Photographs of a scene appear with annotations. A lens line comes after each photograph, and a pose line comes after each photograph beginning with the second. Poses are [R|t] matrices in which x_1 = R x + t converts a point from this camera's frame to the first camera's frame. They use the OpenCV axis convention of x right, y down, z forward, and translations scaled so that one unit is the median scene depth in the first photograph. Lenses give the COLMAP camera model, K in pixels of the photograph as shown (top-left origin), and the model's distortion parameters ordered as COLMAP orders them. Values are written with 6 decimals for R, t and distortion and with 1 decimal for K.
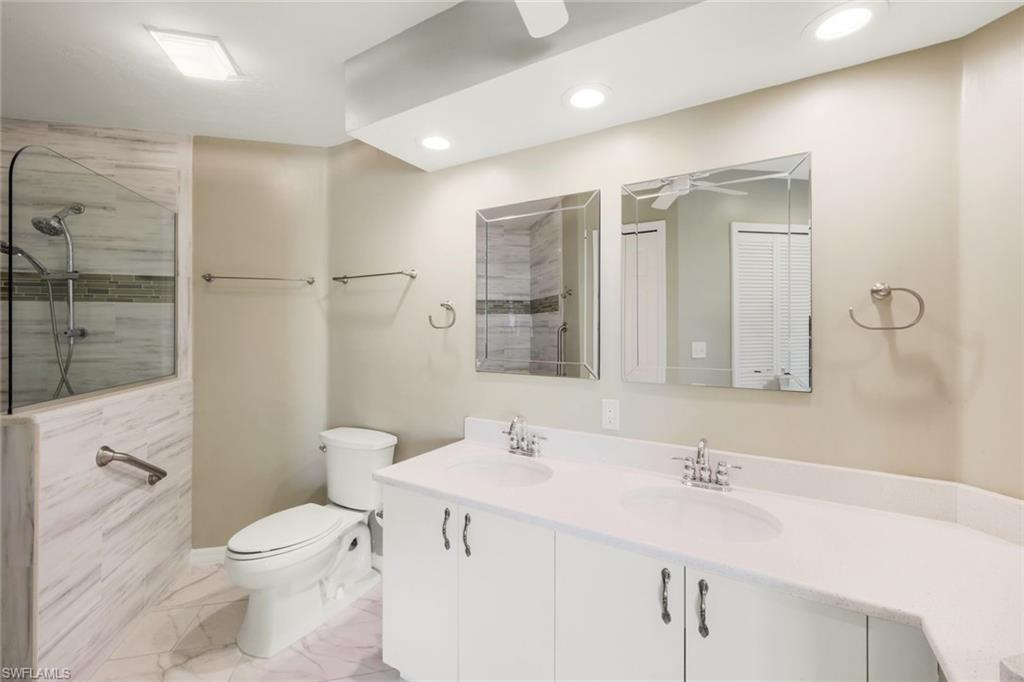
lens RADIAL K [[488.7, 0, 513.6], [0, 488.7, 335.5], [0, 0, 1]] dist [0.002281, -0.000250]
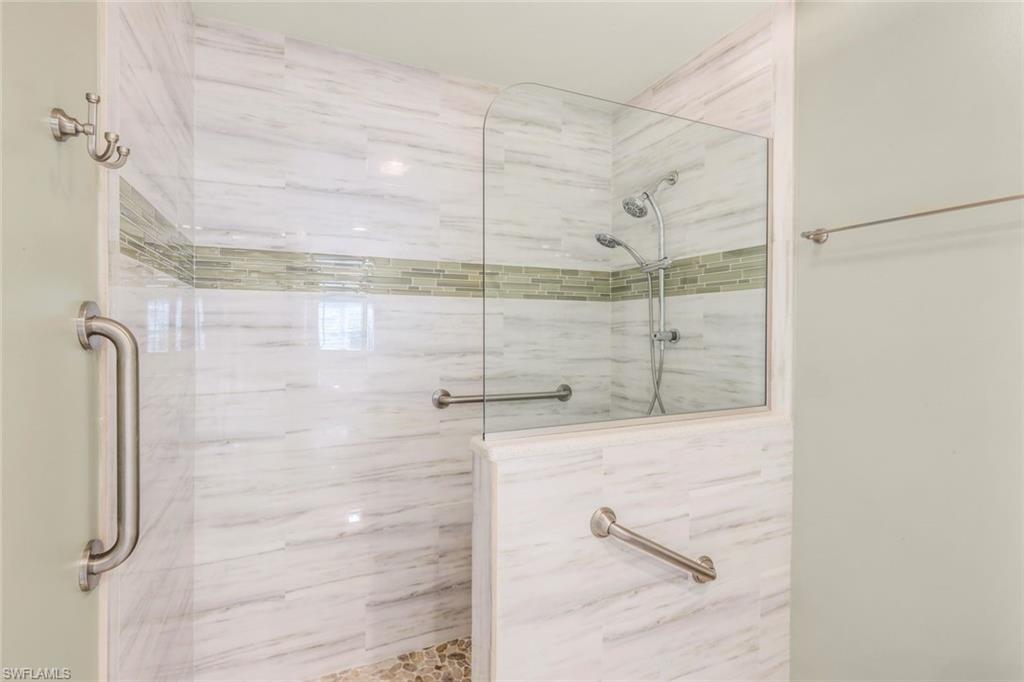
lens RADIAL K [[488.7, 0, 513.6], [0, 488.7, 335.5], [0, 0, 1]] dist [0.002281, -0.000250]
pose [[0.212760, 0.006937, -0.977080, -0.171543], [-0.010137, 0.999937, 0.004892, -0.007130], [0.977052, 0.008863, 0.212816, 0.581326]]
